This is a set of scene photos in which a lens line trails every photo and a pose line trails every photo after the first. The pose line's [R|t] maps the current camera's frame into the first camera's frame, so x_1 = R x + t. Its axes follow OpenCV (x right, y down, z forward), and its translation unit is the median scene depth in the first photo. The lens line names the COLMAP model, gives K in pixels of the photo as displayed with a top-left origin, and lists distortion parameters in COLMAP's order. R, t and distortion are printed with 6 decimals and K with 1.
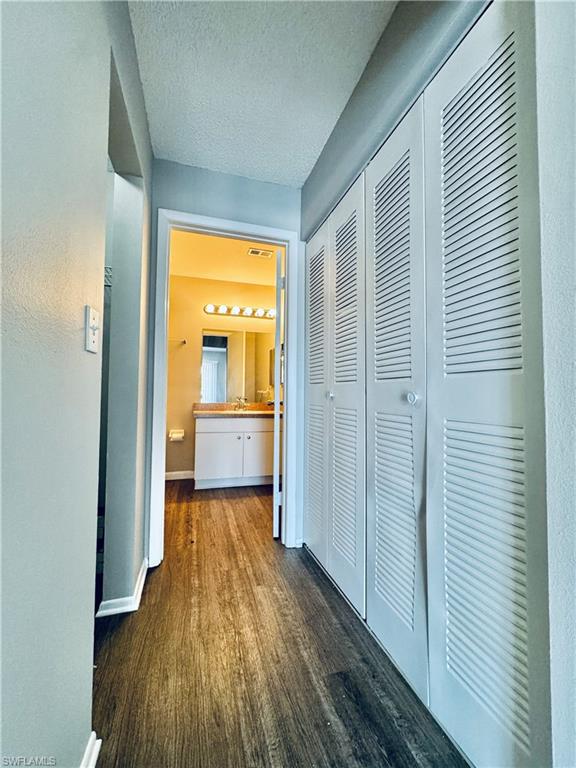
lens RADIAL K [[307.0, 0, 288.6], [0, 307.0, 383.0], [0, 0, 1]] dist [-0.003687, 0.000531]
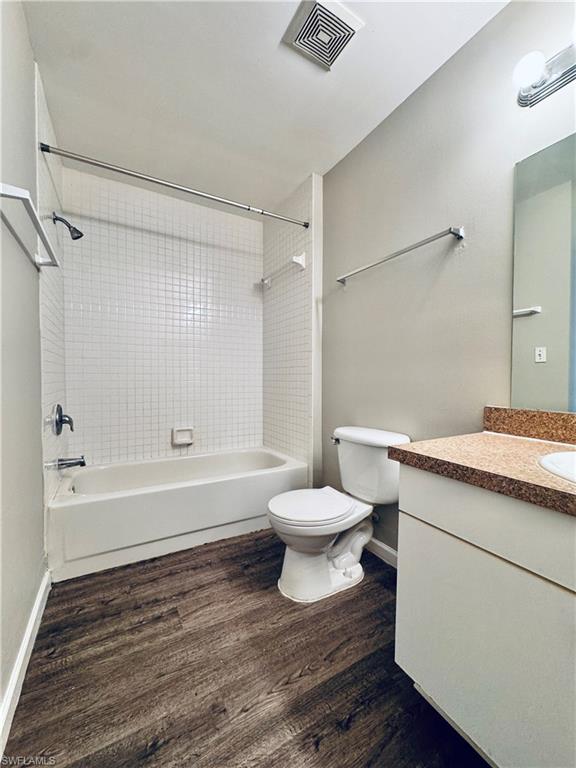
lens RADIAL K [[307.0, 0, 288.6], [0, 307.0, 383.0], [0, 0, 1]] dist [-0.003687, 0.000531]
pose [[0.225388, 0.012224, -0.974192, -0.015440], [0.030717, 0.999335, 0.019646, 0.011566], [0.973785, -0.034352, 0.224863, 0.340877]]
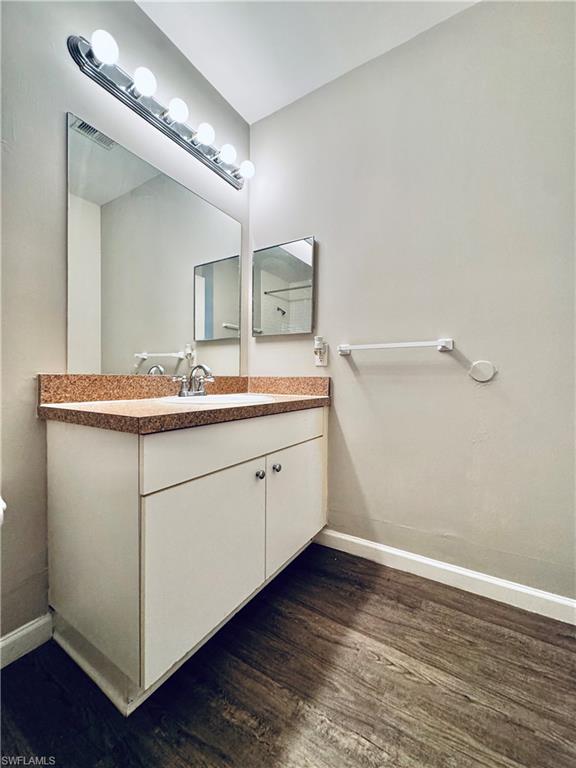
lens RADIAL K [[308.5, 0, 288.6], [0, 308.5, 383.5], [0, 0, 1]] dist [-0.001748, -0.000047]
pose [[0.758146, -0.018431, 0.651824, -0.152117], [-0.022267, 0.998286, 0.054127, 0.024481], [-0.651704, -0.055551, 0.756436, 0.308765]]
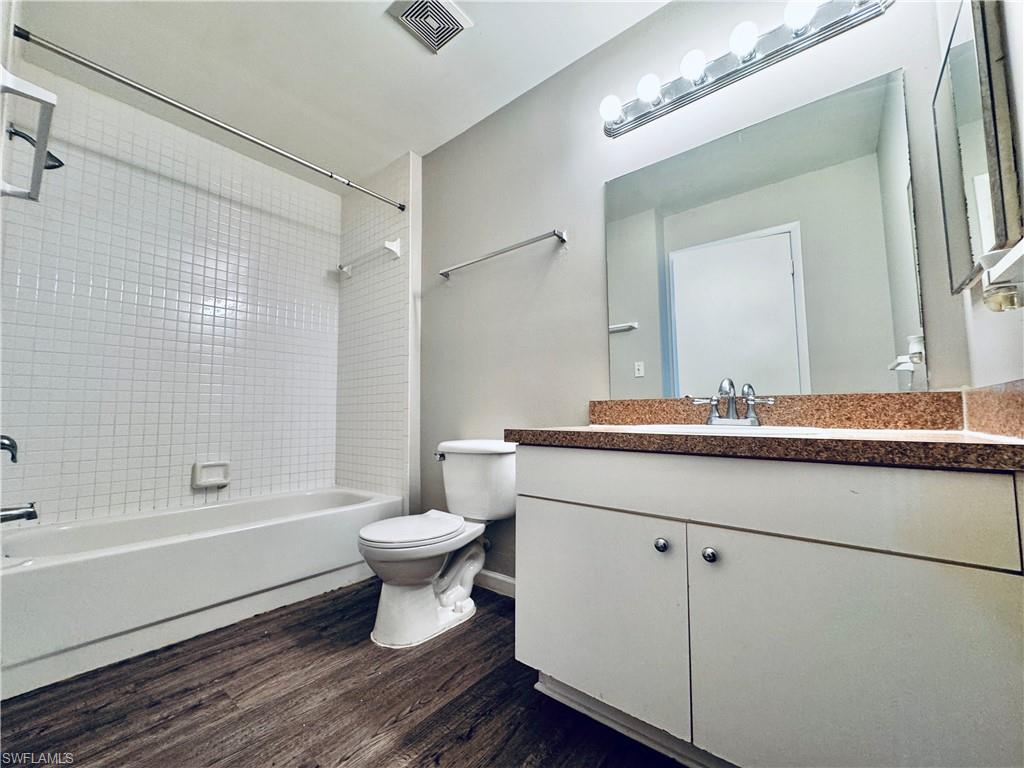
lens RADIAL K [[409.3, 0, 510.8], [0, 409.3, 383.5], [0, 0, 1]] dist [-0.003687, 0.000531]
pose [[0.555989, -0.077022, -0.827613, 0.011115], [0.041766, 0.997028, -0.064730, 0.033057], [0.830139, 0.001423, 0.557554, 0.318217]]
